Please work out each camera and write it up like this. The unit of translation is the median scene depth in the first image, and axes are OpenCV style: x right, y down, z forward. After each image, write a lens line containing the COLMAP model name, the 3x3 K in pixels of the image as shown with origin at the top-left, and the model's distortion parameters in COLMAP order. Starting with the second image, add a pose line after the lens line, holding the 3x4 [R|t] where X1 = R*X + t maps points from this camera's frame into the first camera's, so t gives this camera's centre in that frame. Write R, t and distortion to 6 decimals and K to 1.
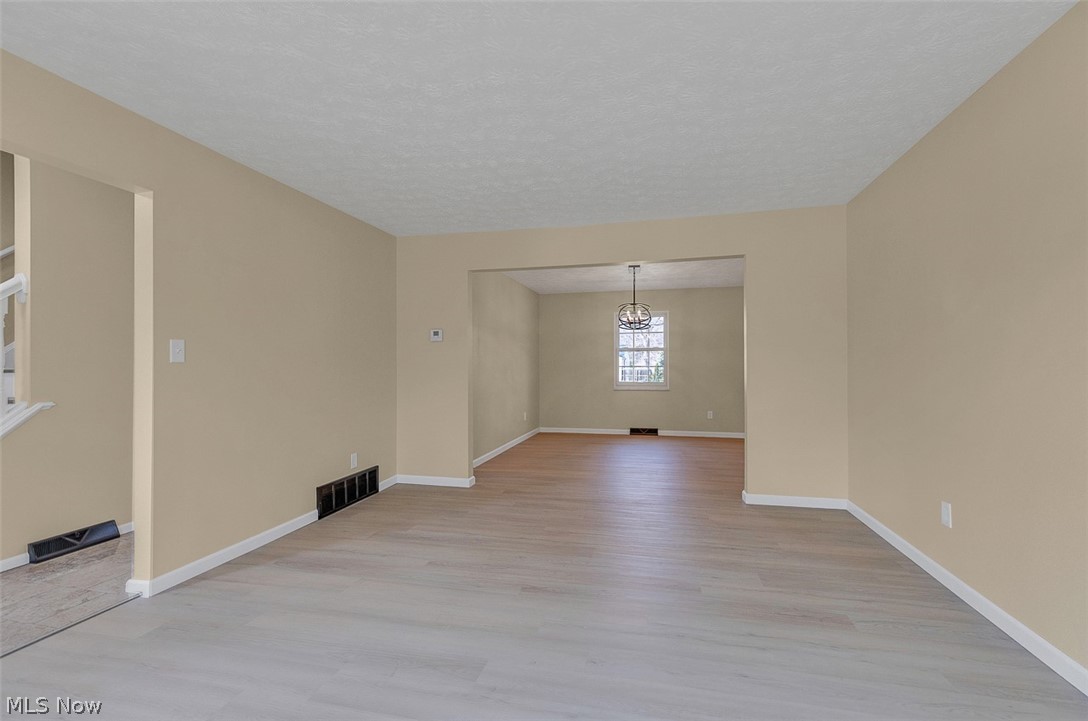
lens RADIAL K [[500.2, 0, 542.0], [0, 500.2, 364.6], [0, 0, 1]] dist [0.001378, -0.000249]
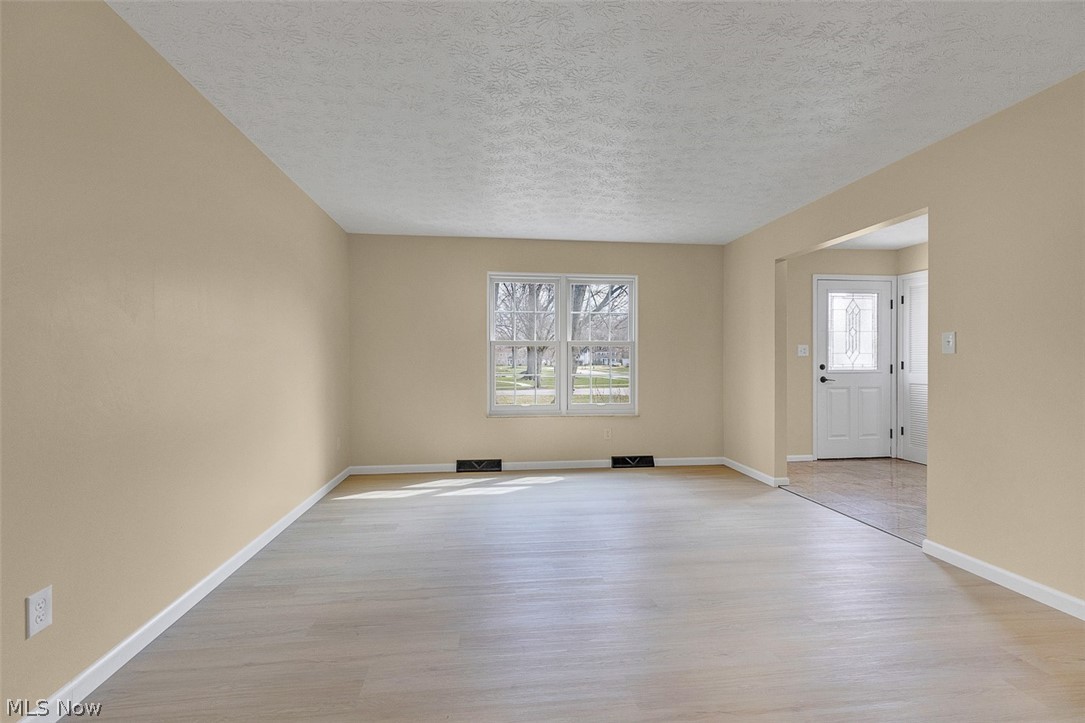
lens RADIAL K [[498.8, 0, 543.1], [0, 498.8, 372.2], [0, 0, 1]] dist [0.001378, -0.000249]
pose [[-0.940232, 0.004564, -0.340504, 0.437774], [0.000910, 0.999940, 0.010889, 0.021544], [0.340533, 0.009928, -0.940180, 1.691431]]
